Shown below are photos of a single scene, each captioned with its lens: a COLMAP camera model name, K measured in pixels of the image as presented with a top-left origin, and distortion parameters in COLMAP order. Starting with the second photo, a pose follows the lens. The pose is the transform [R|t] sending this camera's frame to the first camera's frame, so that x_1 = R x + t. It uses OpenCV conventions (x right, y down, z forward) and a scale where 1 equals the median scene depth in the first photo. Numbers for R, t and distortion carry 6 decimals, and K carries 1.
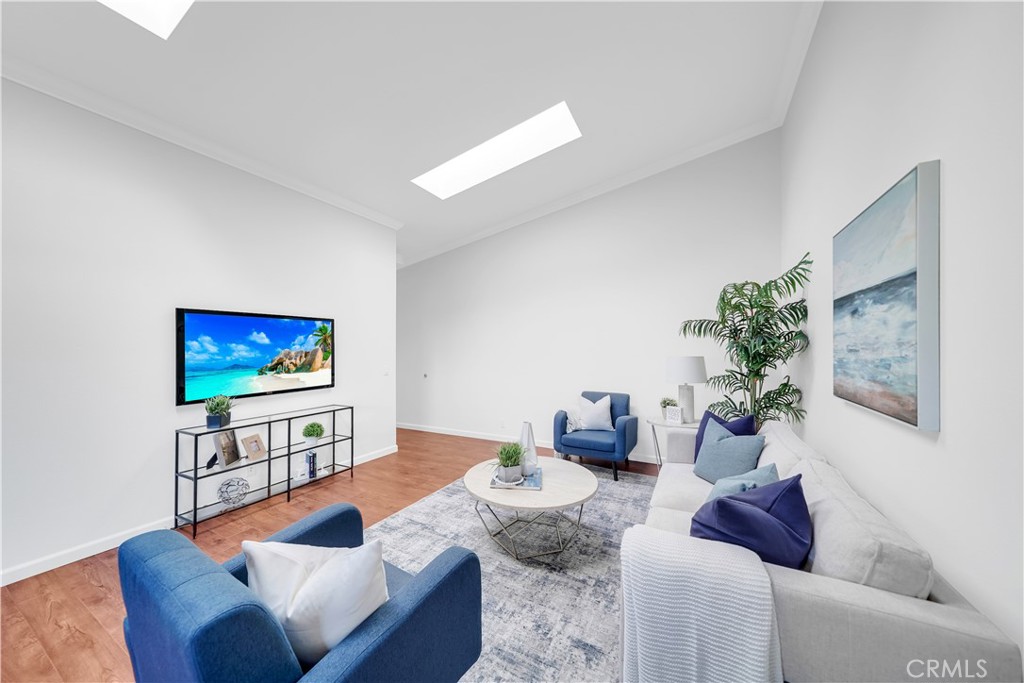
lens RADIAL K [[352.0, 0, 519.6], [0, 352.0, 350.3], [0, 0, 1]] dist [0.001301, -0.000662]
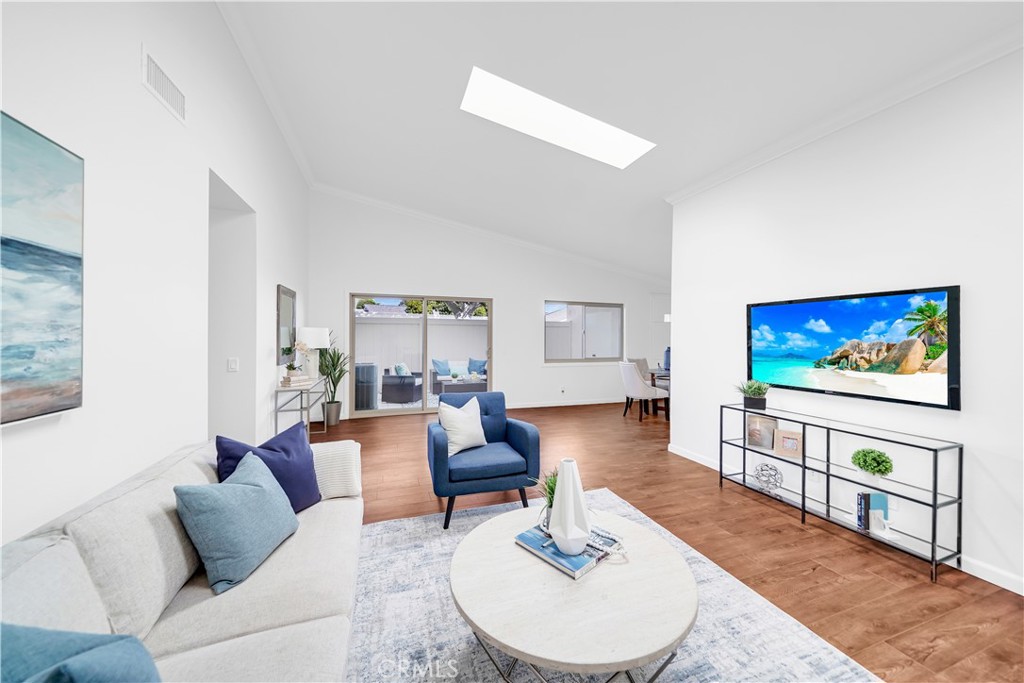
lens RADIAL K [[352.0, 0, 516.4], [0, 352.0, 332.4], [0, 0, 1]] dist [0.001301, -0.000662]
pose [[-0.670563, -0.009816, -0.741788, 0.388135], [-0.012736, 0.999917, -0.001718, -0.006839], [0.741744, 0.008296, -0.670632, 0.994214]]
